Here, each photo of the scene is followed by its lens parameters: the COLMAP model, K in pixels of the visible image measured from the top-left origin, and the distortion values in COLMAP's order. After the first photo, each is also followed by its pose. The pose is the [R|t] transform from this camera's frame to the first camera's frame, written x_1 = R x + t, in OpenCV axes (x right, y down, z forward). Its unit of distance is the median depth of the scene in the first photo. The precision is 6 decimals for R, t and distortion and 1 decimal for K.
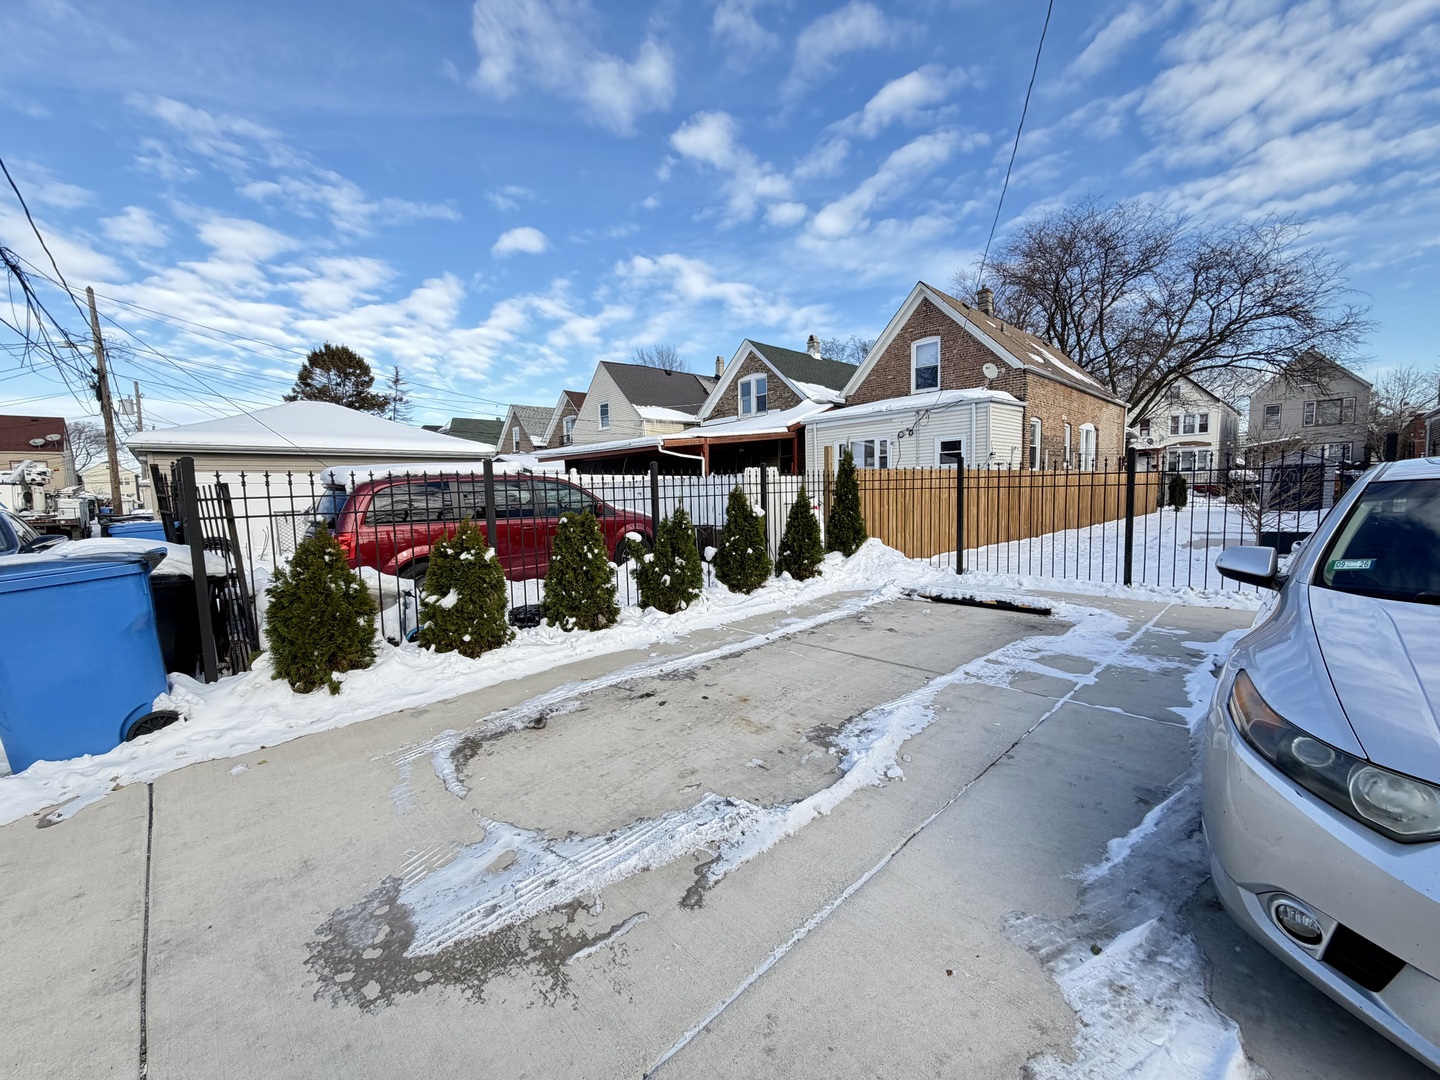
lens RADIAL K [[574.8, 0, 721.9], [0, 574.8, 536.9], [0, 0, 1]] dist [-0.000650, 0.000205]
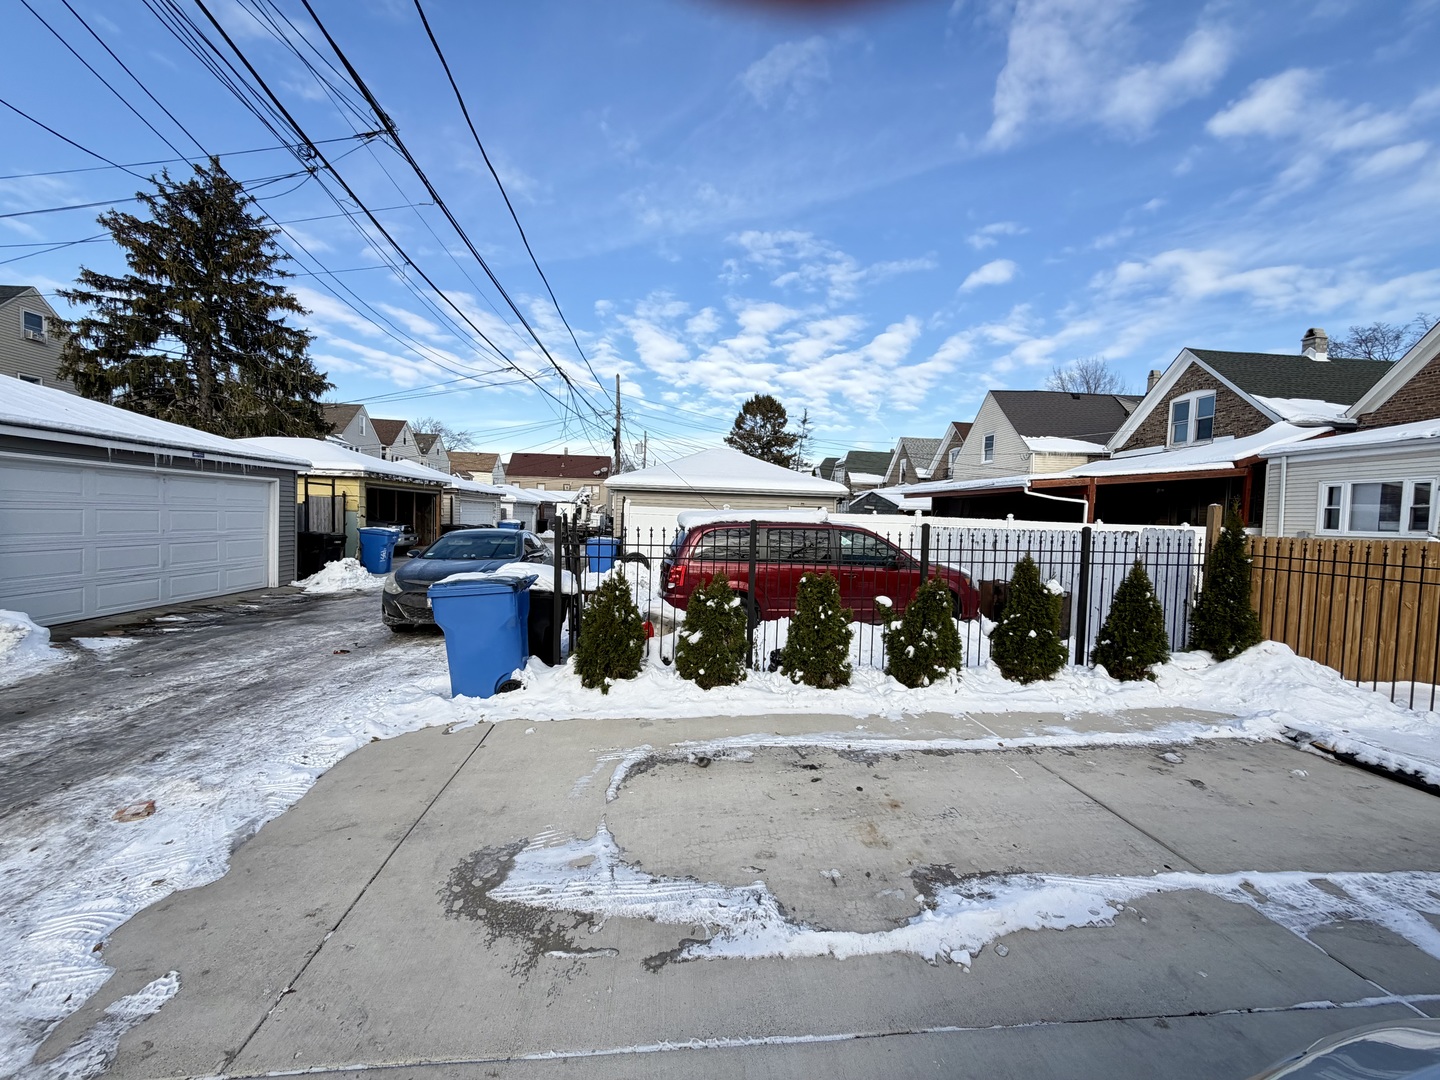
lens RADIAL K [[574.8, 0, 712.7], [0, 574.8, 541.5], [0, 0, 1]] dist [-0.000650, 0.000205]
pose [[0.780414, 0.074428, -0.620817, 0.294286], [-0.099800, 0.994988, -0.006170, -0.087644], [0.617247, 0.066773, 0.783931, 0.052329]]
